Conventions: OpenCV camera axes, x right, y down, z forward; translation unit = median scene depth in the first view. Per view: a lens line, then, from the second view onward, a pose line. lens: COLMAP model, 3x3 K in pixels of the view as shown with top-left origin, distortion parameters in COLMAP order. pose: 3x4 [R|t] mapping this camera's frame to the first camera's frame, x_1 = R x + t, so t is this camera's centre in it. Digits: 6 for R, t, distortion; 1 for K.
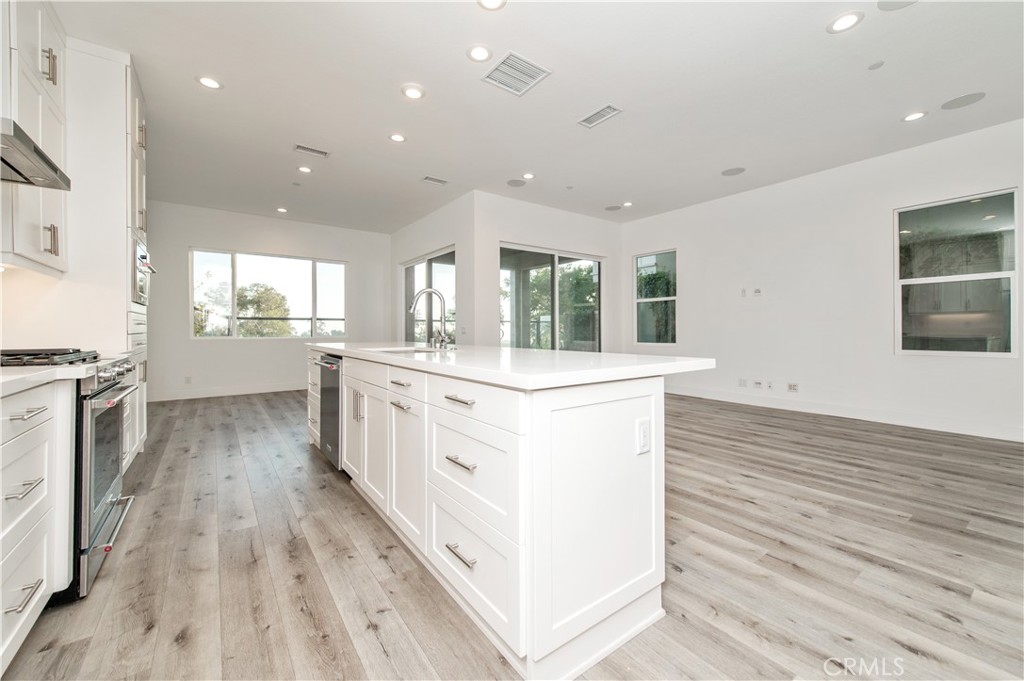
lens RADIAL K [[406.5, 0, 512.2], [0, 406.5, 327.4], [0, 0, 1]] dist [0.003797, -0.000211]
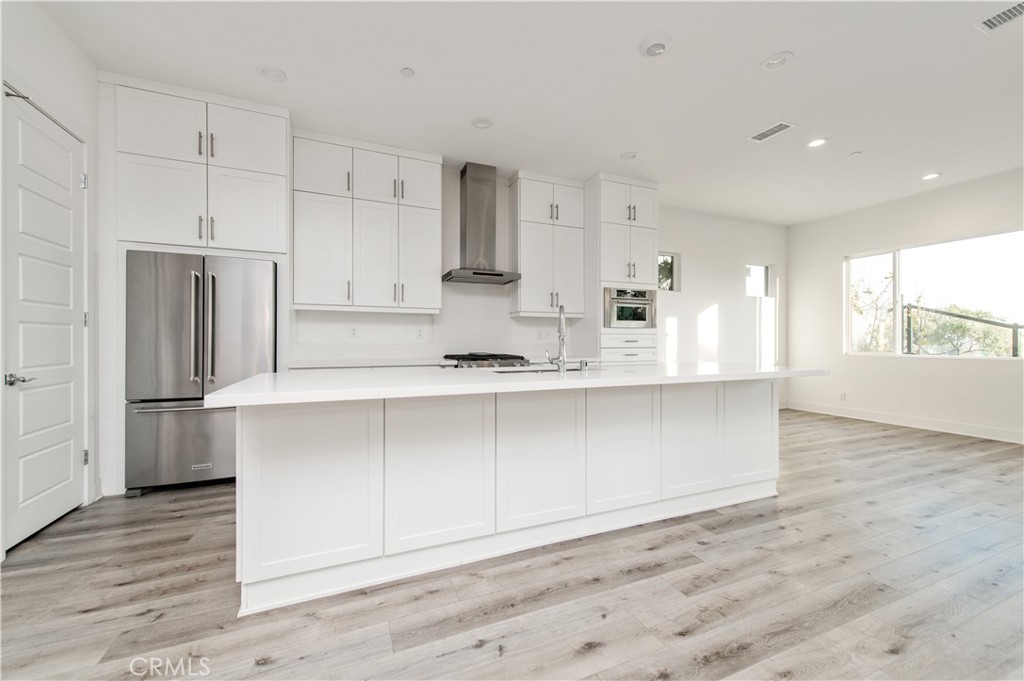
lens RADIAL K [[399.3, 0, 512.0], [0, 399.3, 340.5], [0, 0, 1]] dist [0.005354, -0.000004]
pose [[-0.232567, 0.002866, -0.972576, 0.887271], [0.005176, 0.999985, 0.001709, -0.025918], [0.972567, -0.004636, -0.232578, 1.396853]]
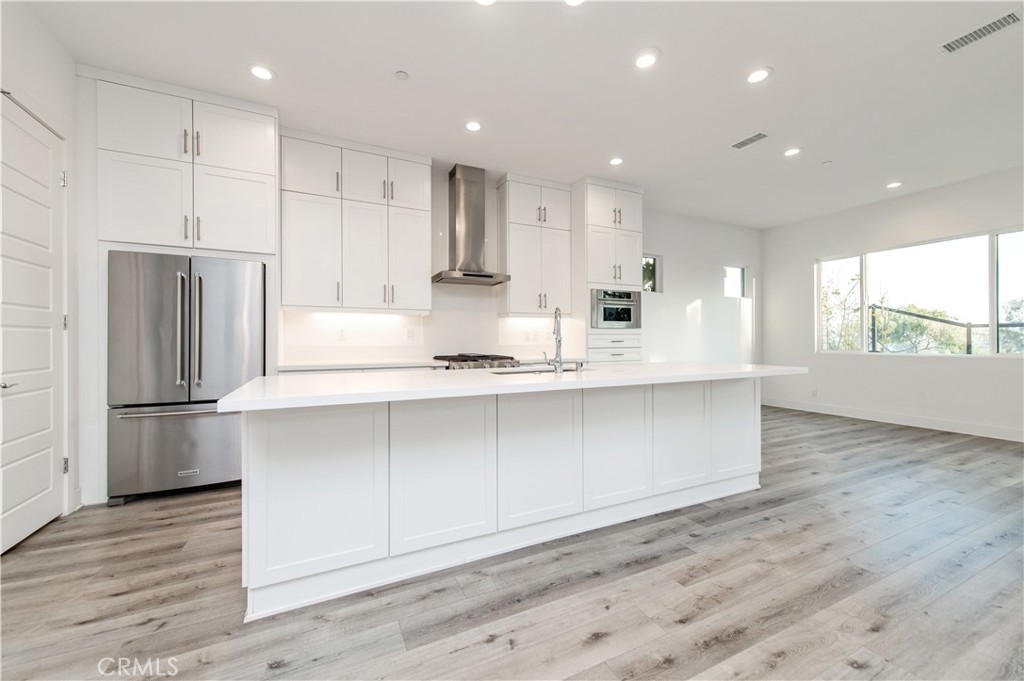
lens RADIAL K [[399.9, 0, 511.2], [0, 399.9, 339.2], [0, 0, 1]] dist [0.006403, -0.000423]
pose [[-0.183737, 0.001601, -0.982974, 0.922201], [0.009695, 0.999953, -0.000184, -0.032600], [0.982928, -0.009563, -0.183744, 1.351095]]
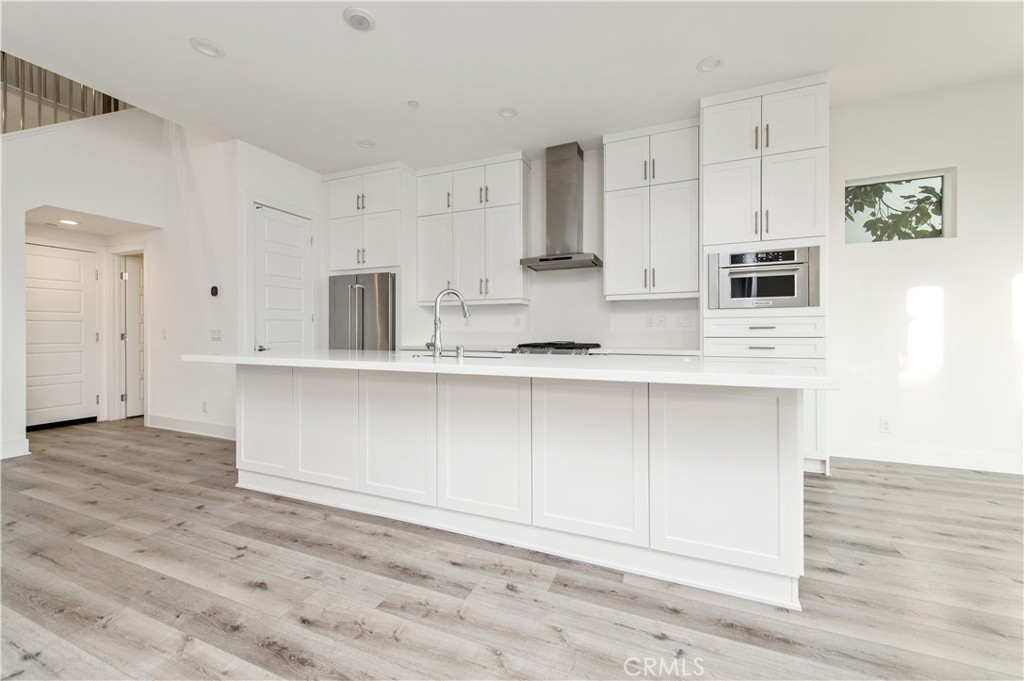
lens RADIAL K [[400.5, 0, 510.6], [0, 400.5, 332.1], [0, 0, 1]] dist [0.006190, -0.000227]
pose [[-0.856802, 0.002257, -0.515640, 0.171582], [0.006403, 0.999960, -0.006261, 0.005087], [0.515605, -0.008666, -0.856782, 2.315571]]
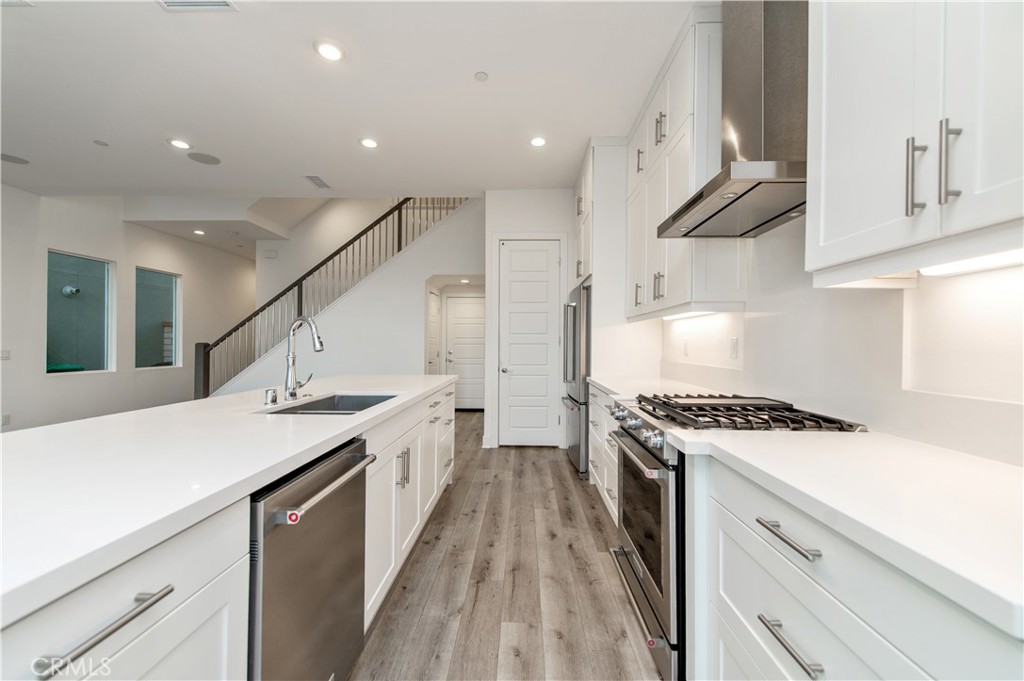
lens RADIAL K [[401.6, 0, 512.0], [0, 401.6, 340.5], [0, 0, 1]] dist [0.004639, -0.000403]
pose [[-0.788569, 0.002431, 0.614941, -1.171796], [-0.008150, 0.999863, -0.014404, -0.061862], [-0.614892, -0.016371, -0.788441, 1.683295]]
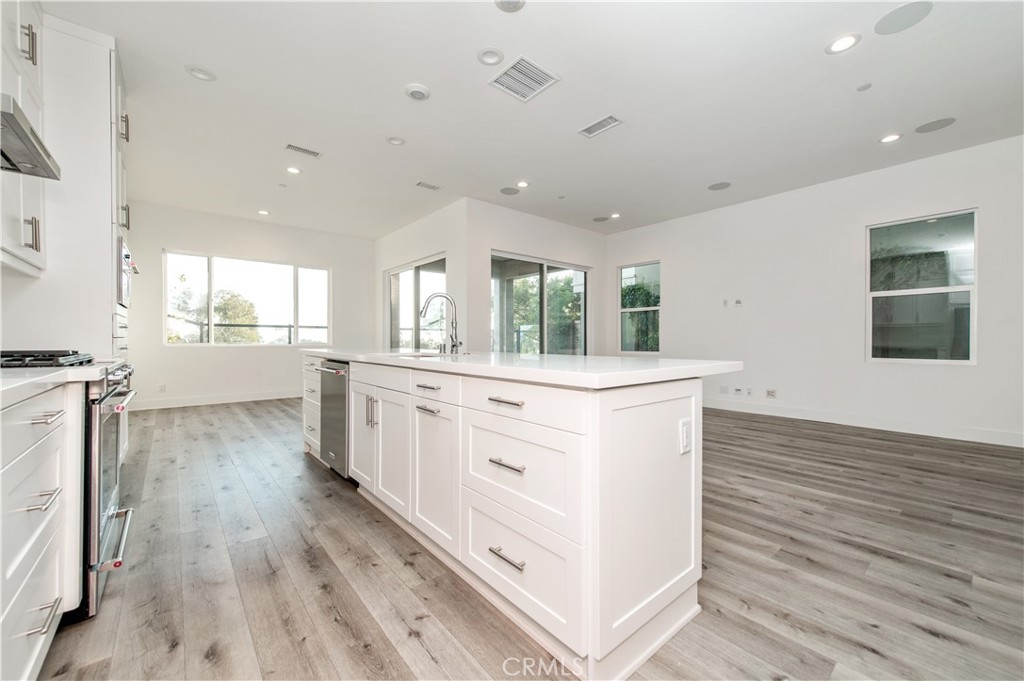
lens RADIAL K [[401.6, 0, 512.0], [0, 401.6, 340.5], [0, 0, 1]] dist [0.004639, -0.000403]
pose [[0.997790, 0.004963, 0.066268, -0.119722], [-0.005472, 0.999957, 0.007503, 0.015120], [-0.066228, -0.007849, 0.997774, 0.017967]]
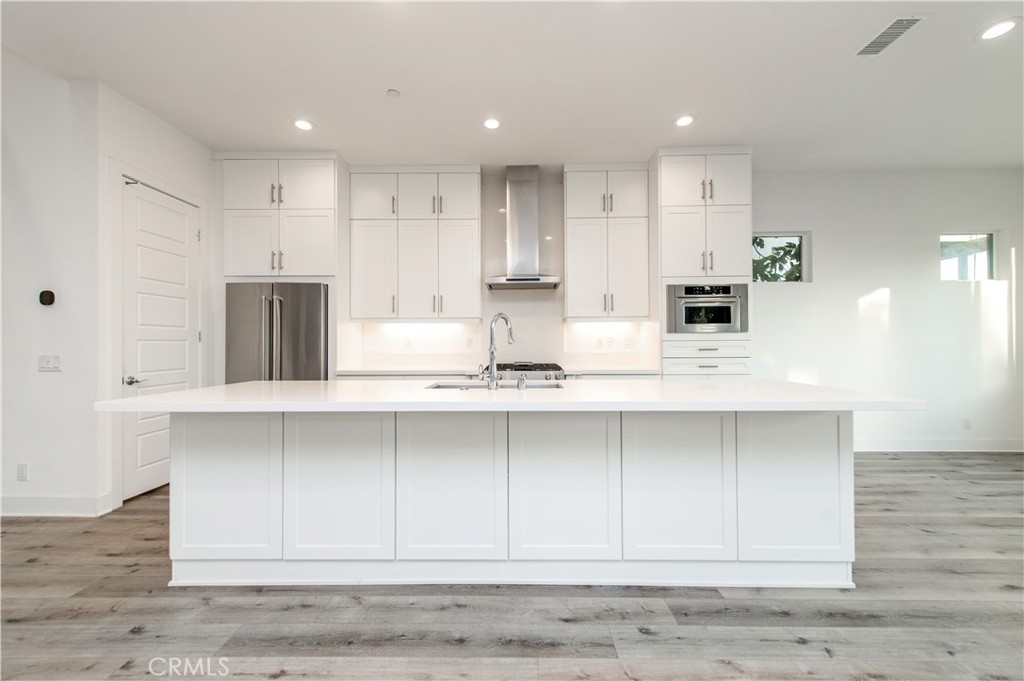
lens RADIAL K [[400.1, 0, 512.7], [0, 400.1, 341.0], [0, 0, 1]] dist [0.005454, -0.000550]
pose [[-0.604882, -0.003041, -0.796309, 0.523907], [0.011965, 0.999845, -0.012906, -0.039636], [0.796225, -0.017334, -0.604752, 1.903240]]
